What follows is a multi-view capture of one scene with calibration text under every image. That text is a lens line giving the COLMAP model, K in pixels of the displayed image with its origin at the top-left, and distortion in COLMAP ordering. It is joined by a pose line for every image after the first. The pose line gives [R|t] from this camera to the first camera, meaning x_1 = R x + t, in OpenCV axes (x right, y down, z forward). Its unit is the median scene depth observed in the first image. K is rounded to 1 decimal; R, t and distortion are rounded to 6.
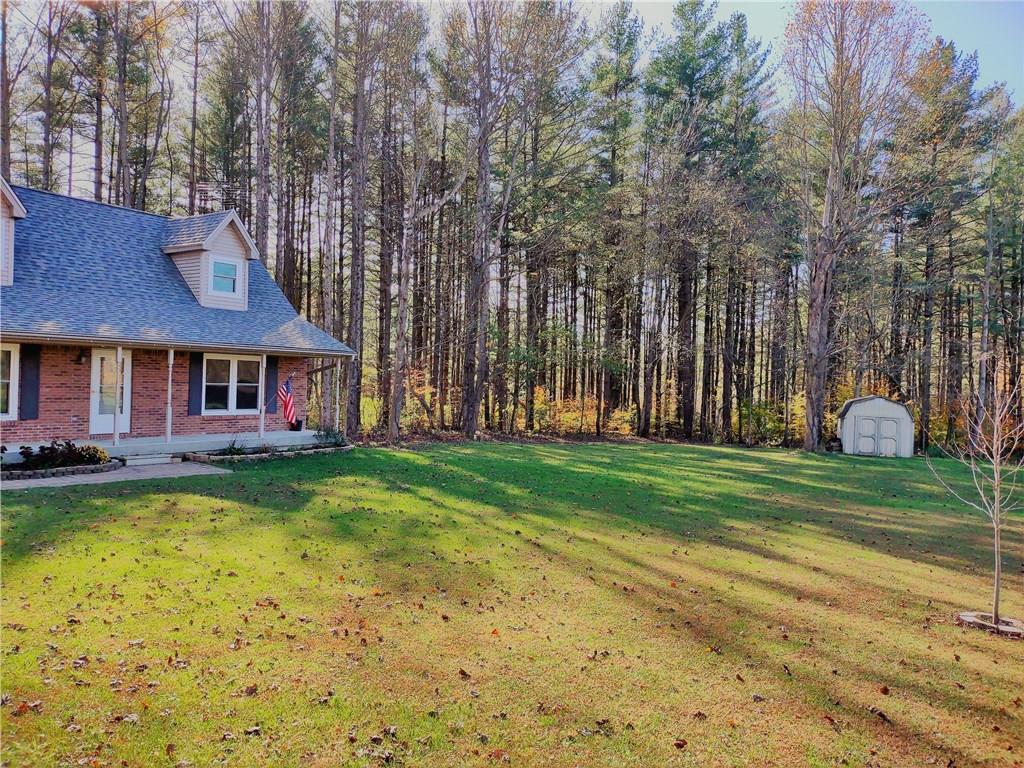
lens RADIAL K [[760.3, 0, 511.1], [0, 760.3, 382.2], [0, 0, 1]] dist [0.041630, -0.044146]
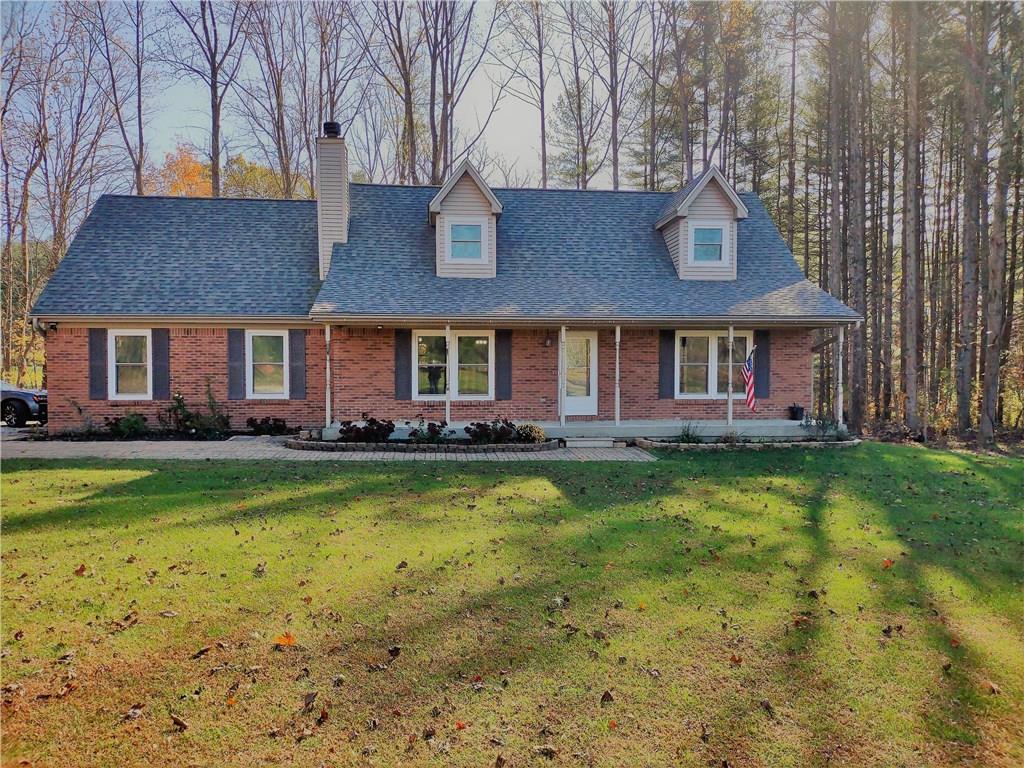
lens RADIAL K [[760.3, 0, 511.1], [0, 760.3, 382.2], [0, 0, 1]] dist [0.041630, -0.044146]
pose [[0.655450, -0.018933, -0.755001, 0.156254], [0.018162, 0.999792, -0.009304, 0.029633], [0.755020, -0.007614, 0.655658, 0.273052]]
